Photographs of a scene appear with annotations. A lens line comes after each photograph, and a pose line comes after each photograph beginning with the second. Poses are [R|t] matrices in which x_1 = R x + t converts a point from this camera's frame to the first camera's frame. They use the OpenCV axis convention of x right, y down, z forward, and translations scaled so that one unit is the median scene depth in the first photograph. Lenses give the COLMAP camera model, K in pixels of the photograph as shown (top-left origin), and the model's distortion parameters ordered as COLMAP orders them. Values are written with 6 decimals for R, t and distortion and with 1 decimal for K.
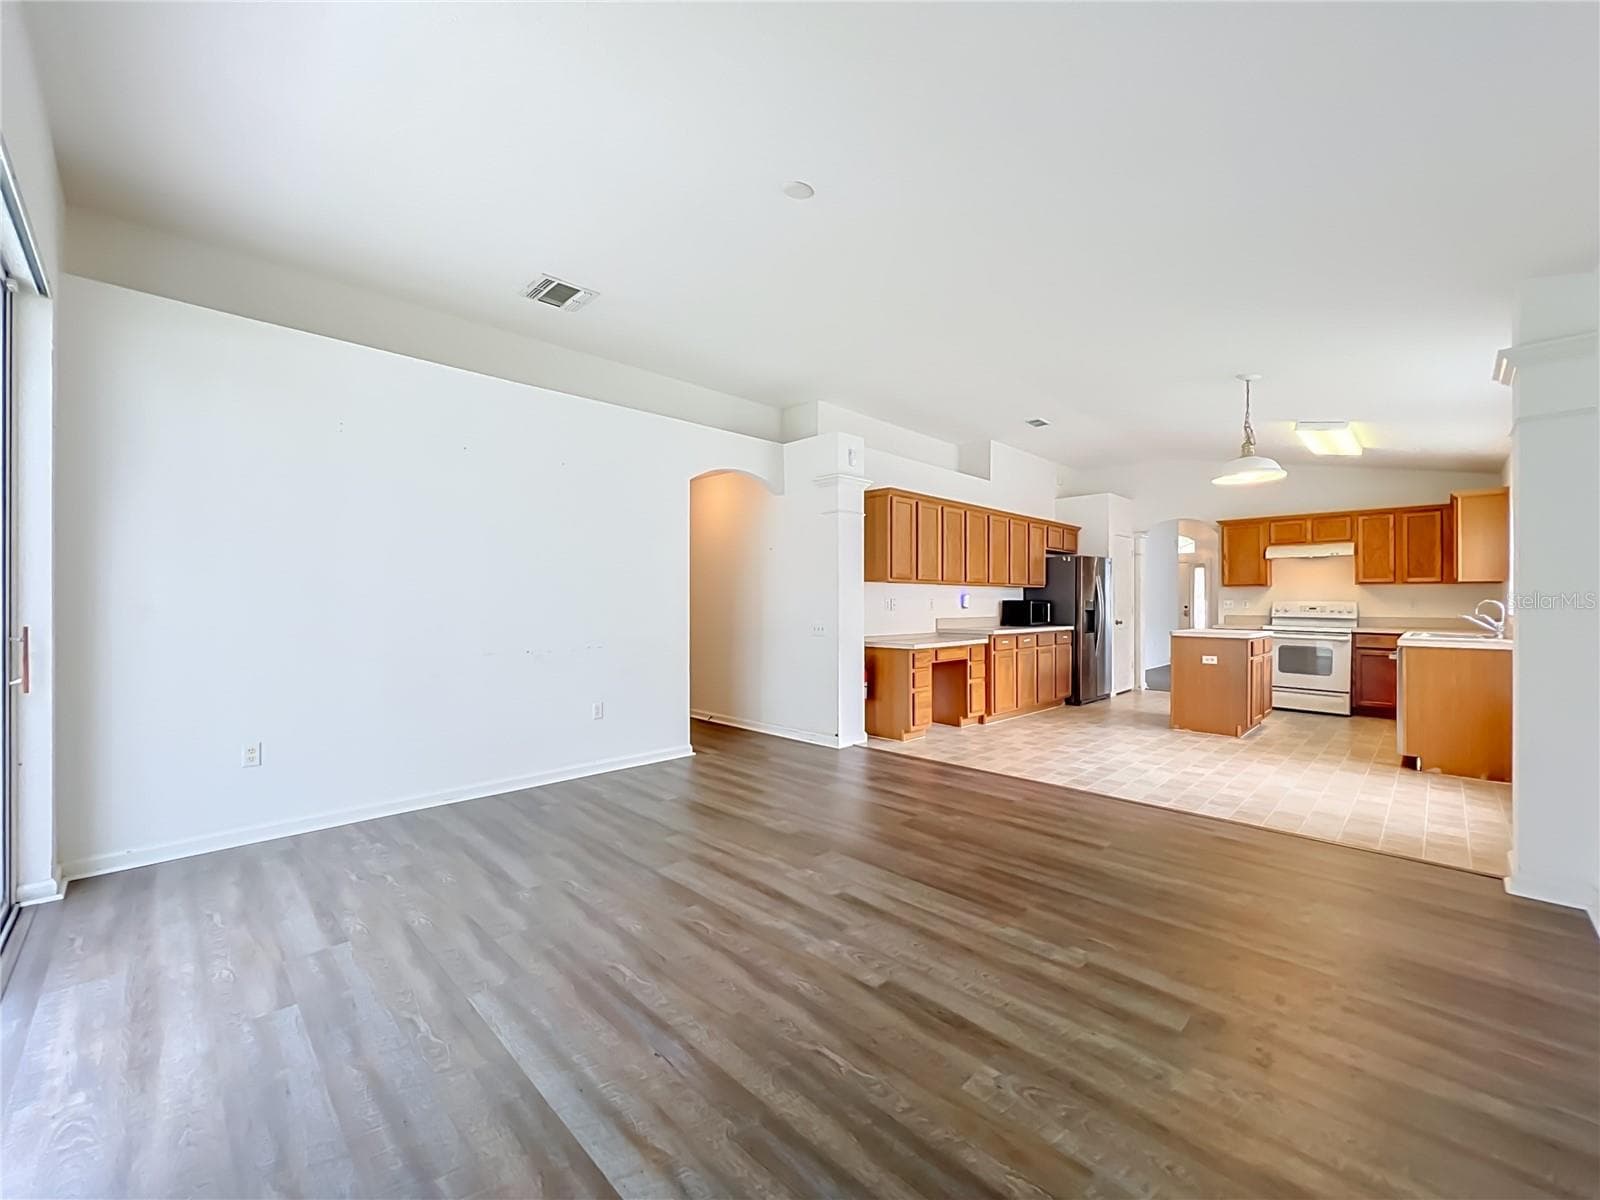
lens RADIAL K [[644.0, 0, 795.7], [0, 644.0, 600.4], [0, 0, 1]] dist [-0.001422, 0.000128]
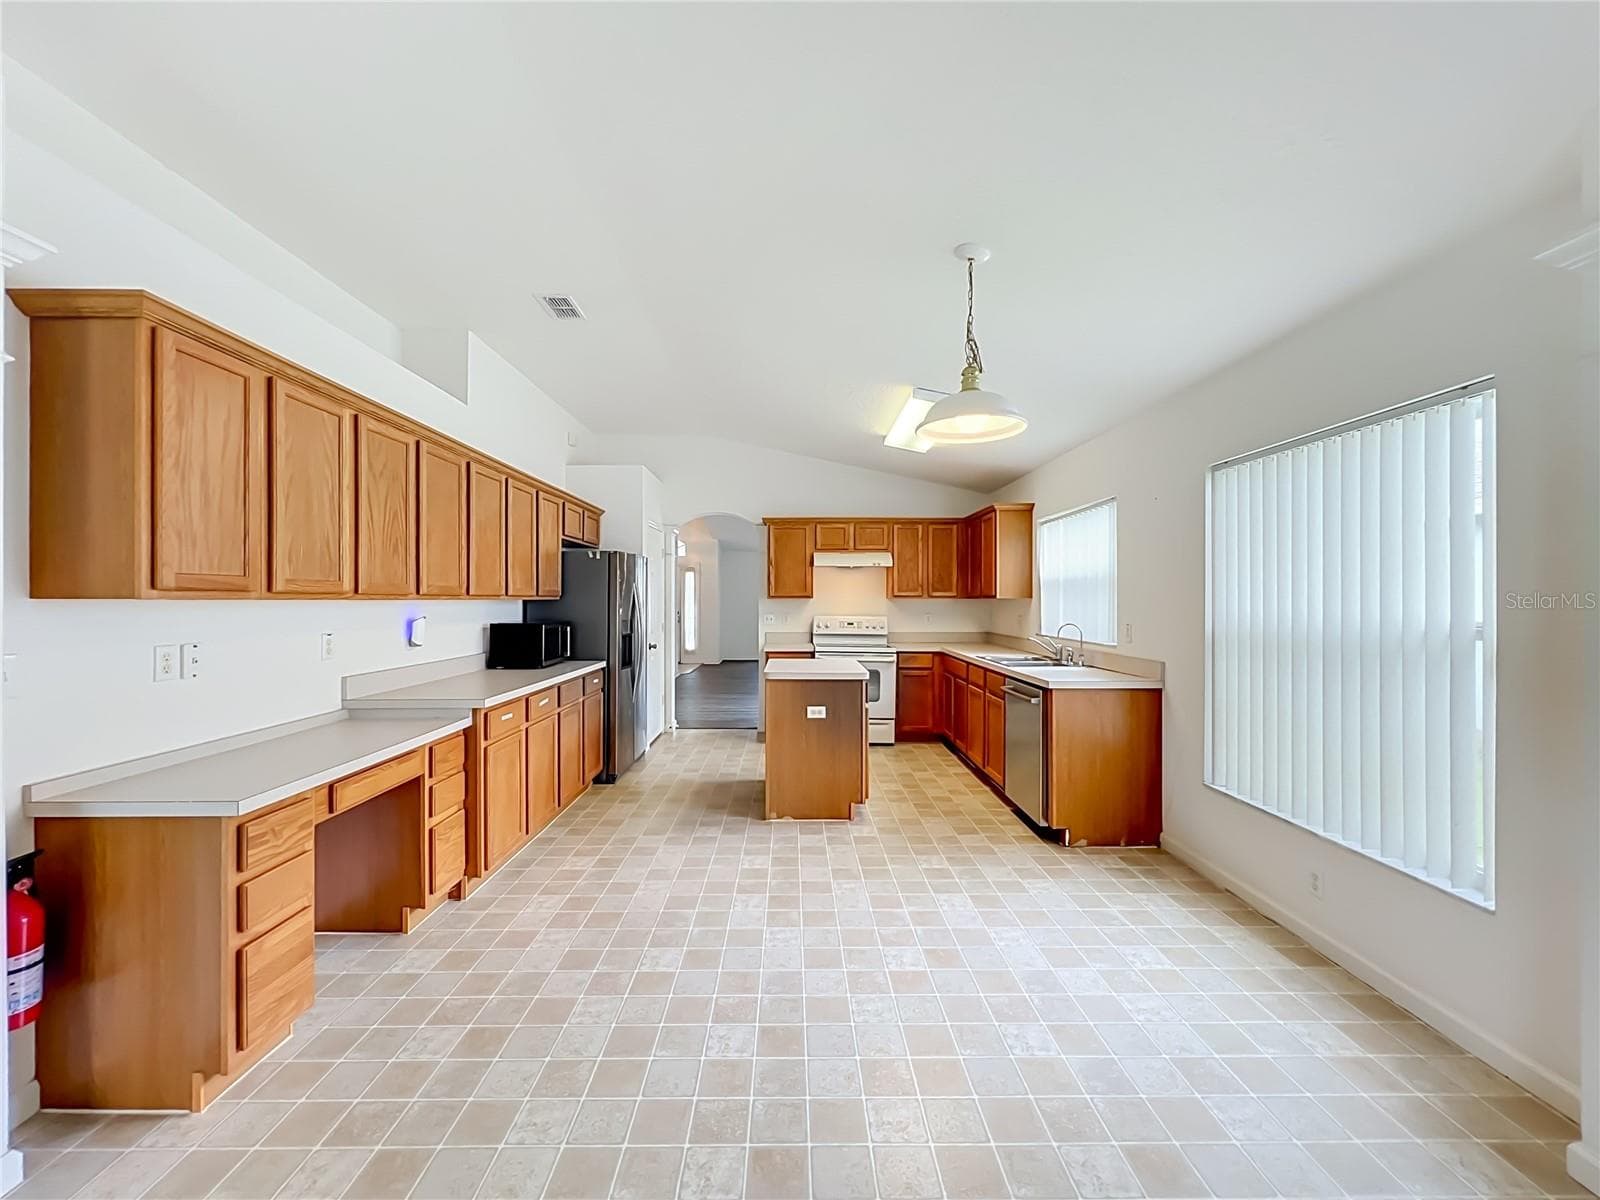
lens RADIAL K [[644.0, 0, 795.7], [0, 644.0, 600.4], [0, 0, 1]] dist [-0.001422, 0.000128]
pose [[0.699980, -0.001553, 0.714161, 0.124250], [-0.001489, 0.999992, 0.003634, -0.026328], [-0.714161, -0.003607, 0.699972, 0.483324]]
